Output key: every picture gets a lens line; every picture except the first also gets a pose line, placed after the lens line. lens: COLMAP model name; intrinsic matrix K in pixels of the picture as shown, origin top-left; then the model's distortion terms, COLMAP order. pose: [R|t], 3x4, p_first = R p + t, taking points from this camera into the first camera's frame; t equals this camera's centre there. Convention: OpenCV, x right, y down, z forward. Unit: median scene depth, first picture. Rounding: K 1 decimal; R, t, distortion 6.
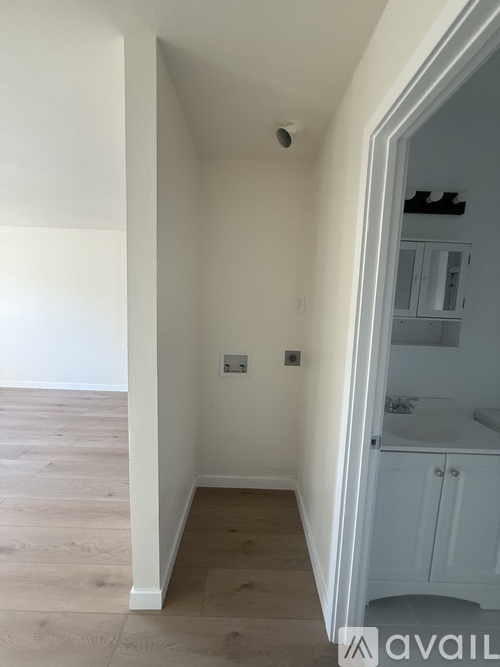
lens RADIAL K [[265.5, 0, 250.0], [0, 265.5, 333.5], [0, 0, 1]] dist [-0.000855, -0.000347]
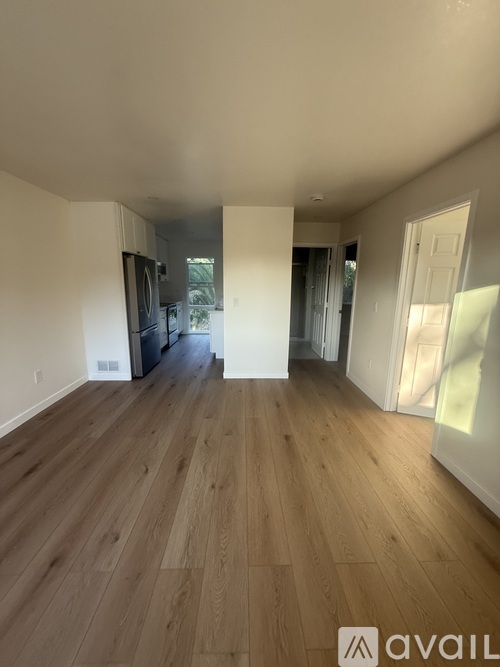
lens RADIAL K [[265.5, 0, 250.0], [0, 265.5, 333.5], [0, 0, 1]] dist [-0.000855, -0.000347]
pose [[-0.023994, -0.227827, 0.973406, -1.198451], [0.101705, 0.968078, 0.229087, -0.099592], [-0.994525, 0.104497, -0.000057, 0.485524]]
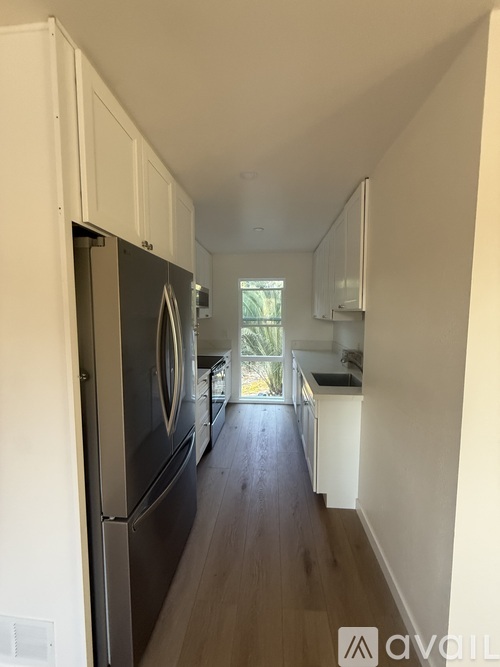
lens RADIAL K [[265.5, 0, 250.0], [0, 265.5, 333.5], [0, 0, 1]] dist [-0.000855, -0.000347]
pose [[0.090860, -0.113191, 0.989410, -0.404149], [0.117254, 0.987825, 0.102242, -0.117887], [-0.988937, 0.106722, 0.103026, 0.742776]]
